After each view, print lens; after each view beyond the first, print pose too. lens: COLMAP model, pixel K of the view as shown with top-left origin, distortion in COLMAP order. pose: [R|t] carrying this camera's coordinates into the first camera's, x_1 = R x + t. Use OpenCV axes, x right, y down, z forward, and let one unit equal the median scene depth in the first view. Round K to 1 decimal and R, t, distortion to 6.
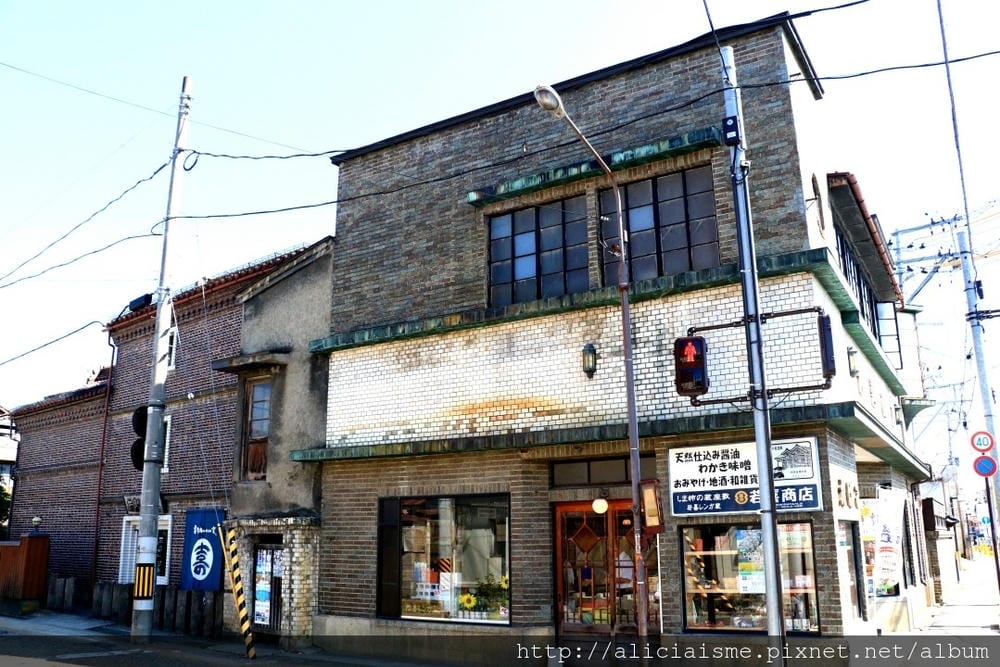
lens RADIAL K [[827.1, 0, 498.1], [0, 827.1, 331.2], [0, 0, 1]] dist [-0.150368, 0.068487]
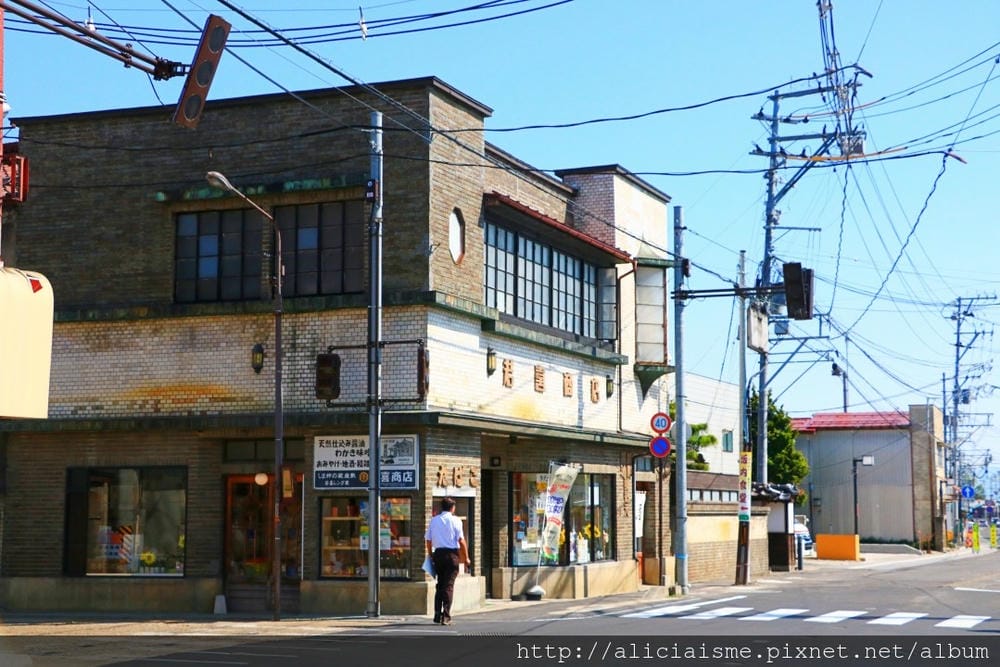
lens RADIAL K [[1674.8, 0, 497.0], [0, 1674.8, 331.5], [0, 0, 1]] dist [0.155673, 0.000000]
pose [[0.987733, 0.023908, 0.154314, 0.073113], [-0.046789, 0.988119, 0.146398, -0.360378], [-0.148981, -0.151823, 0.977115, -1.366351]]
